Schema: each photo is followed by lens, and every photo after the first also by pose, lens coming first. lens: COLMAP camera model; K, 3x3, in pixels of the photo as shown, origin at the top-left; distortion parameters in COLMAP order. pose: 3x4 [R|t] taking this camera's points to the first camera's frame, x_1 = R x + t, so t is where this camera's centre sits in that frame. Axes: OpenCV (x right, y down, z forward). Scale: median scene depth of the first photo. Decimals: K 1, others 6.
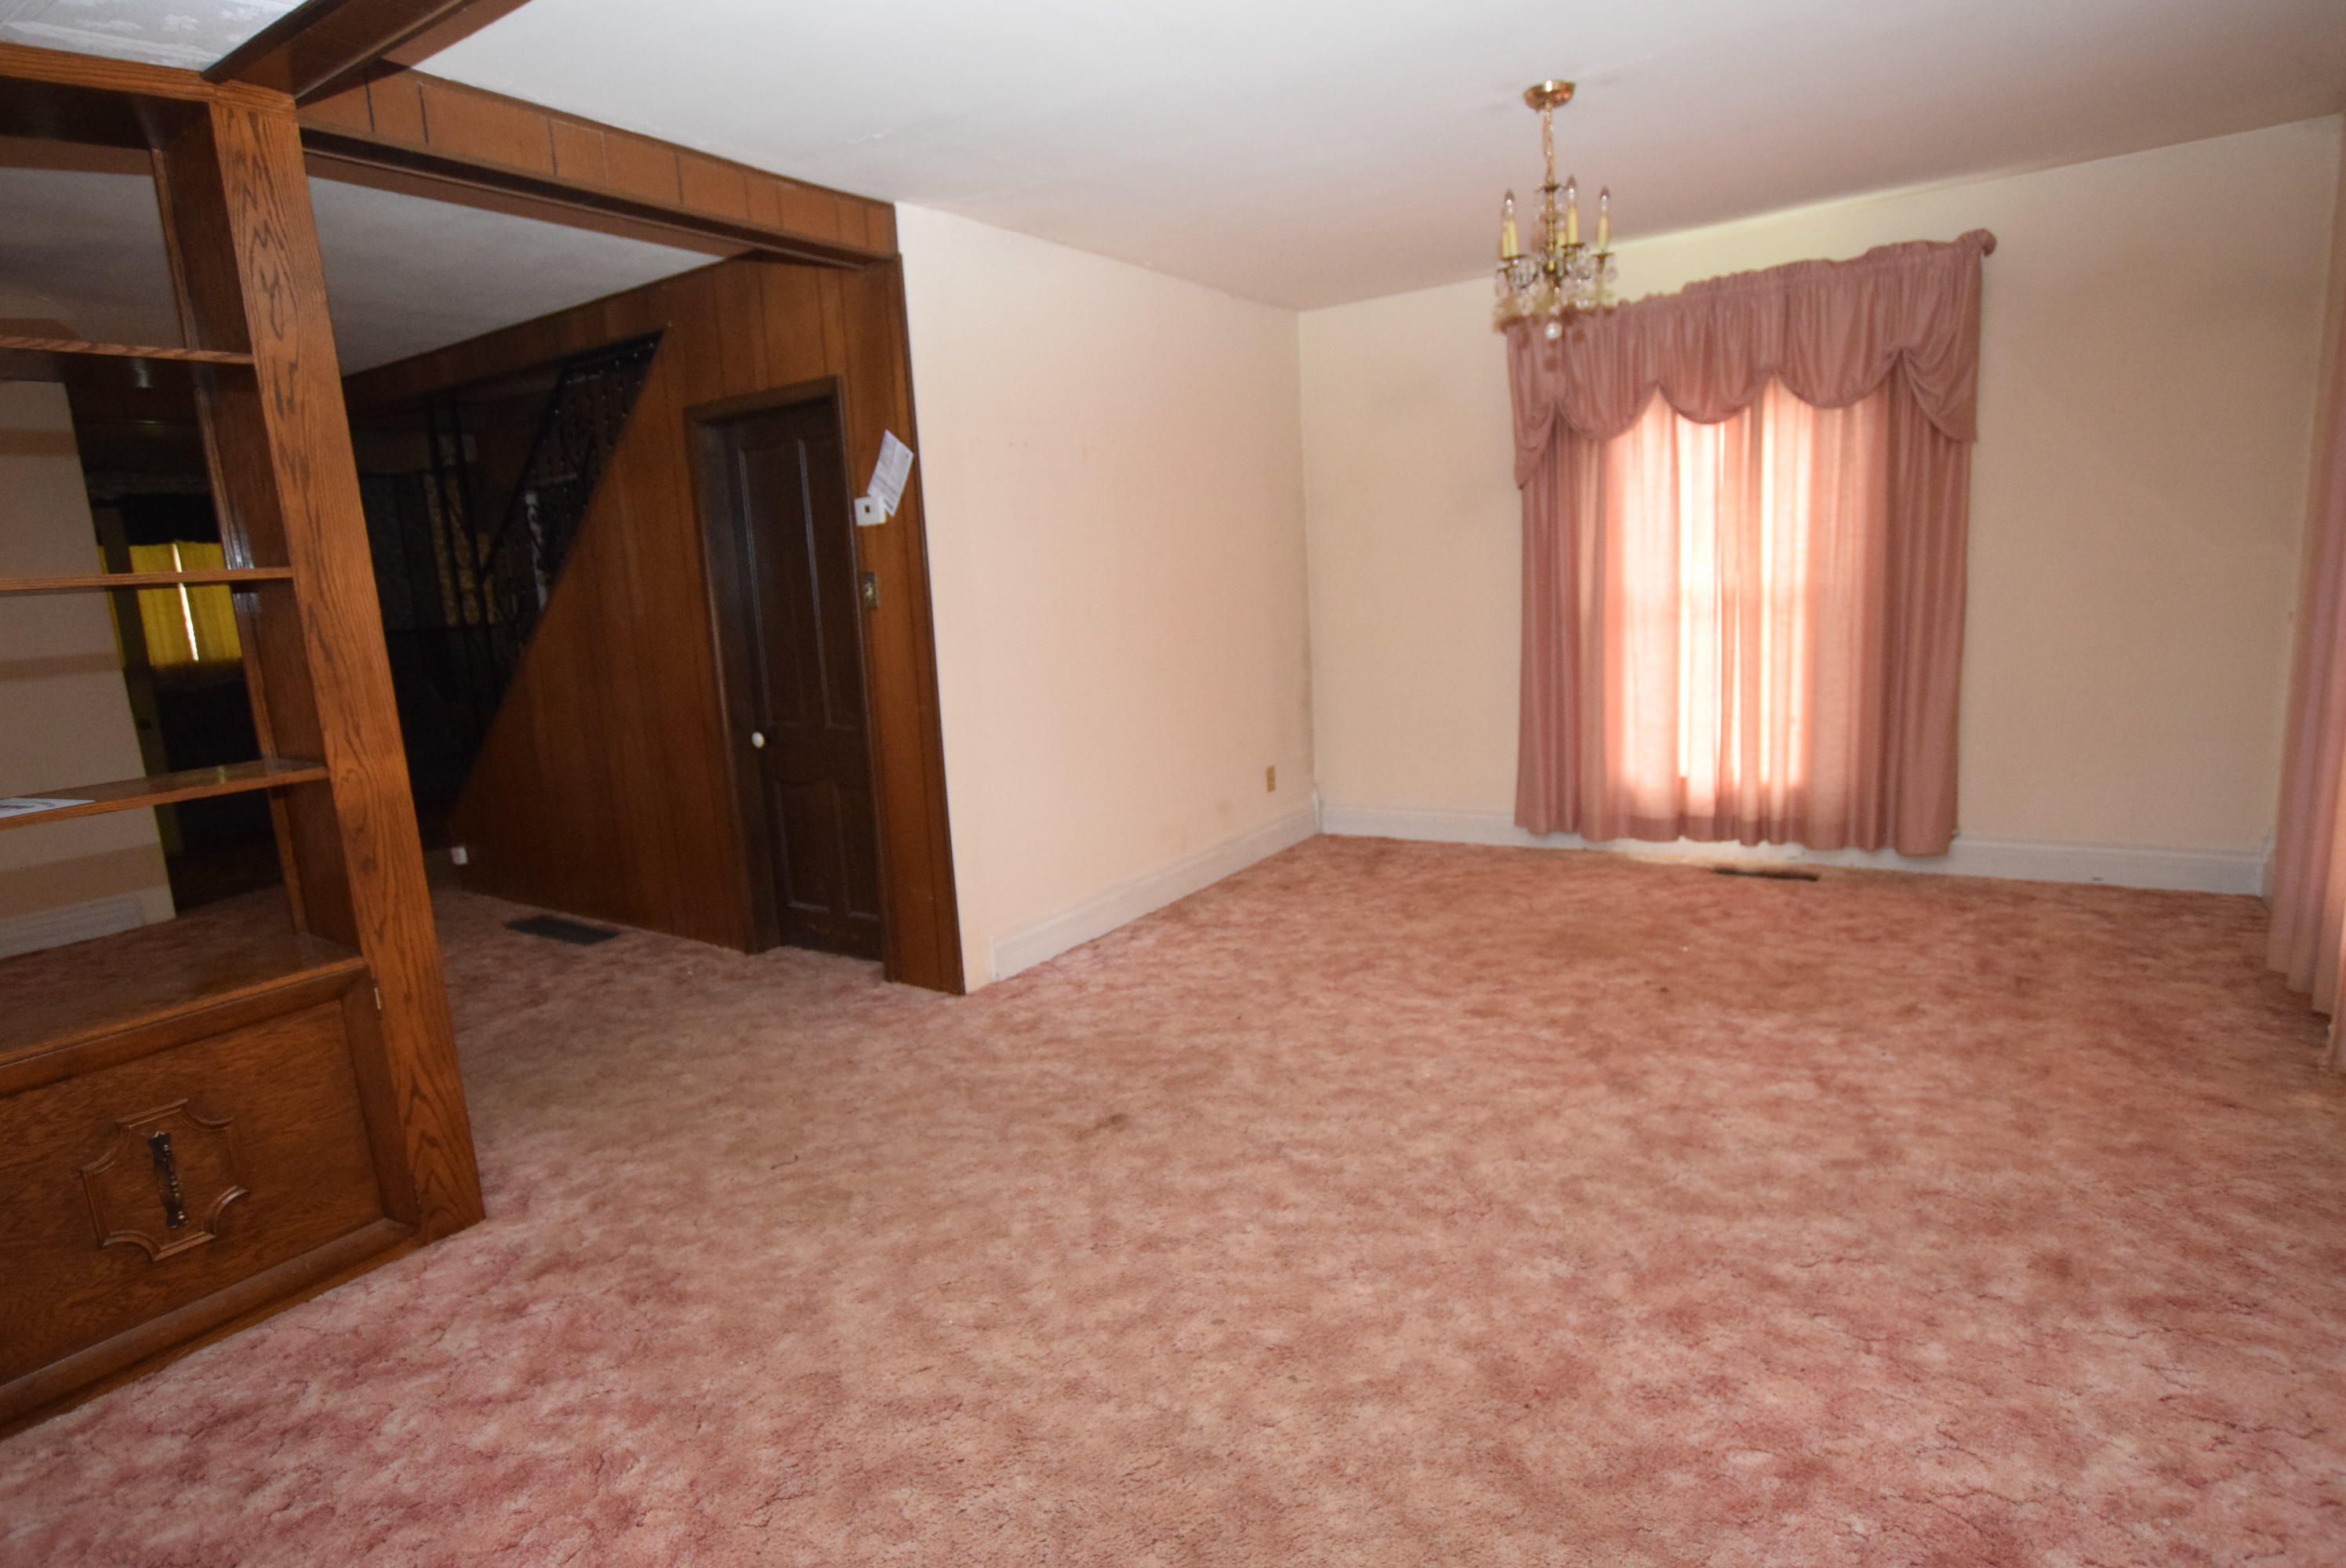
lens RADIAL K [[1228.1, 0, 1177.5], [0, 1228.1, 782.0], [0, 0, 1]] dist [-0.015114, 0.000216]
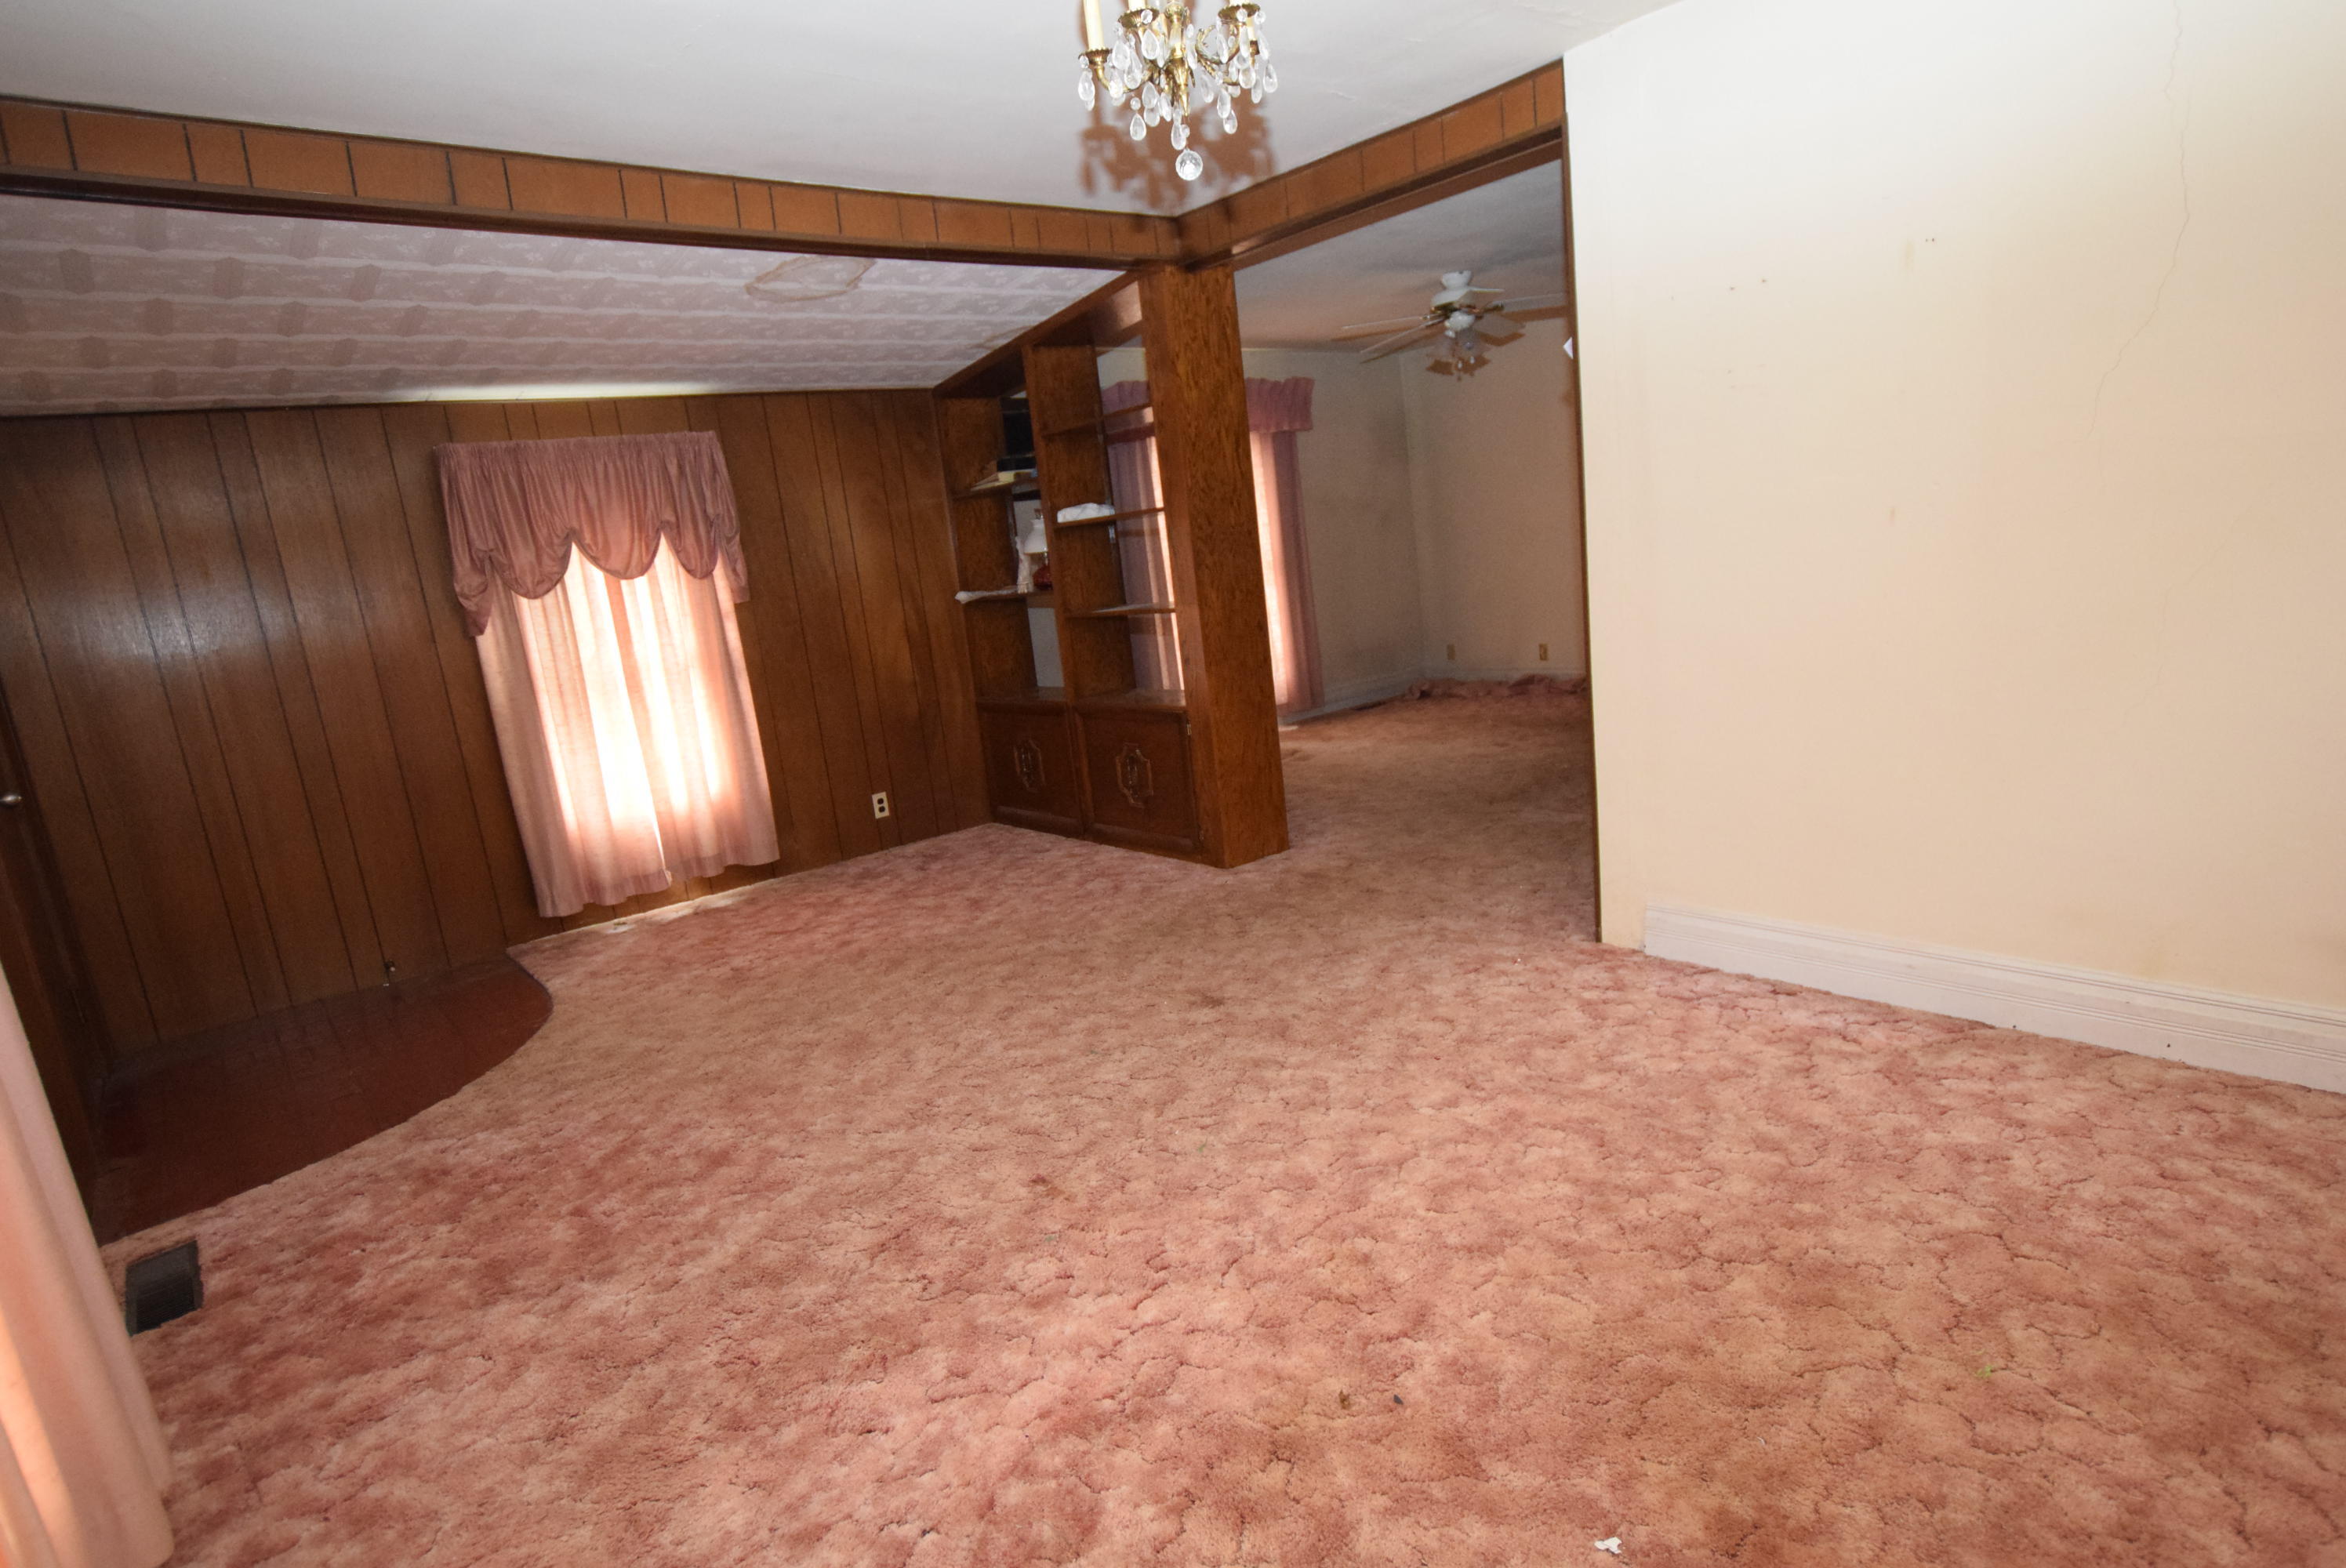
lens RADIAL K [[1228.1, 0, 1183.4], [0, 1228.1, 793.4], [0, 0, 1]] dist [-0.015114, 0.000216]
pose [[-0.279615, 0.283832, -0.917199, 0.916658], [-0.035506, 0.951594, 0.305300, -0.256201], [0.959455, 0.117933, -0.256002, 1.165345]]
